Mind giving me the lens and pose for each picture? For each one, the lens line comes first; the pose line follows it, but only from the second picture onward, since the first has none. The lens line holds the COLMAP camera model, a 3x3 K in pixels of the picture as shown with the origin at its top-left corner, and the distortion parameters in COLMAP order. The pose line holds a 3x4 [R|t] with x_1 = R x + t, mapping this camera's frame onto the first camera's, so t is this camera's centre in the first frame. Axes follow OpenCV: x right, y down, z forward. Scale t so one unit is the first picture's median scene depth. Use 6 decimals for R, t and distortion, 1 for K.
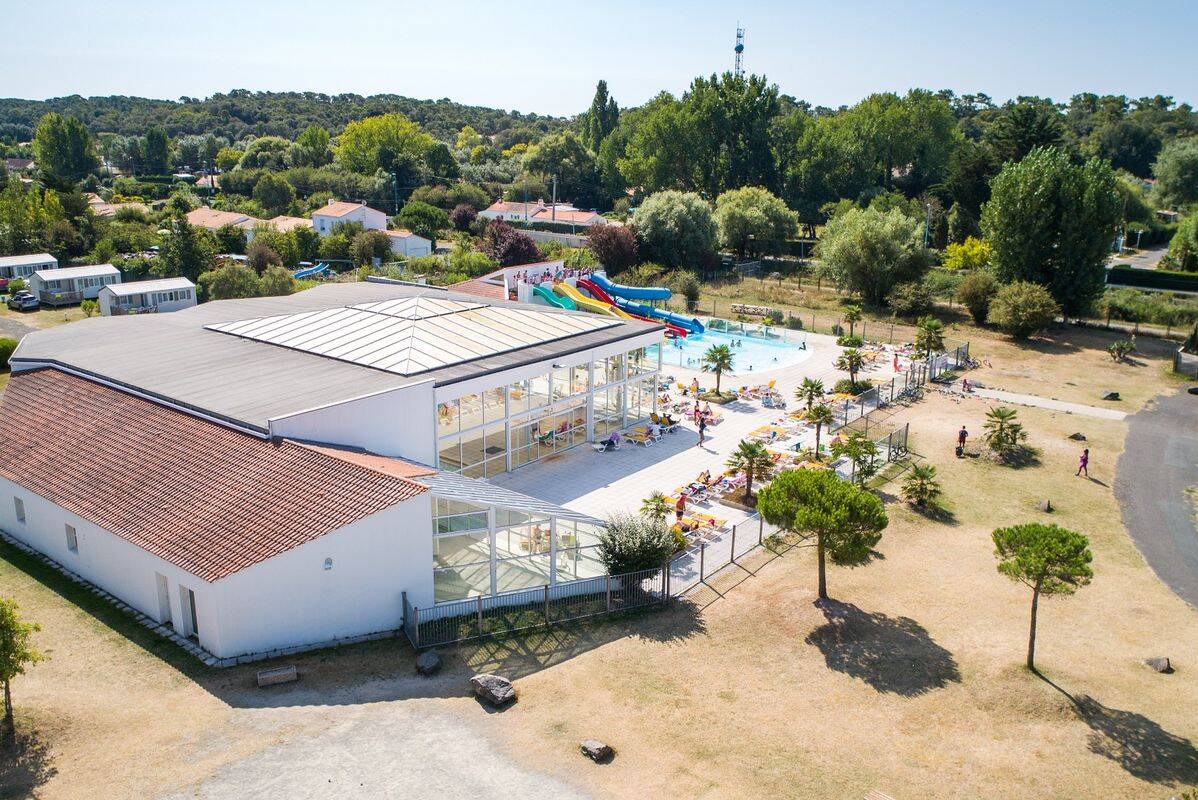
lens RADIAL K [[1007.1, 0, 599.0], [0, 1007.1, 400.0], [0, 0, 1]] dist [0.002713, -0.002520]
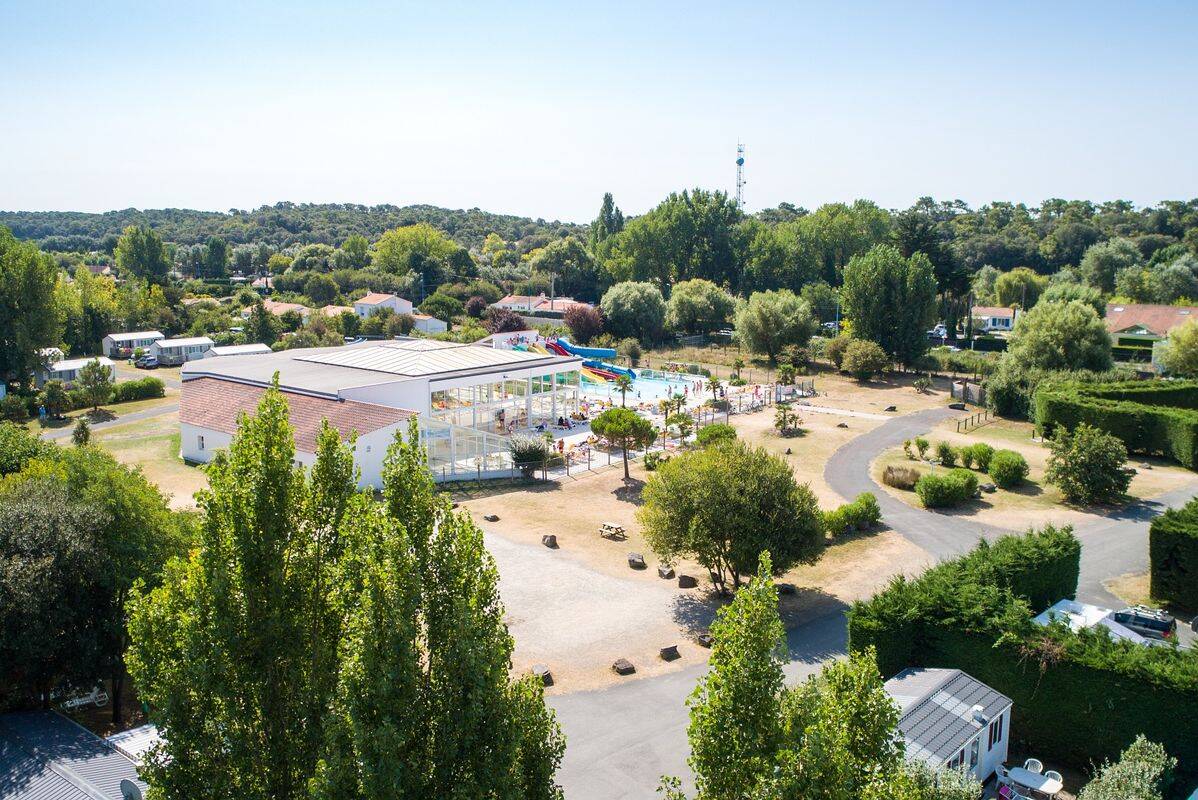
lens RADIAL K [[1007.1, 0, 599.0], [0, 1007.1, 400.0], [0, 0, 1]] dist [0.002713, -0.002520]
pose [[0.999544, -0.004497, -0.029862, 0.041436], [0.001490, 0.994990, -0.099962, 0.043963], [0.030162, 0.099872, 0.994543, -0.164282]]
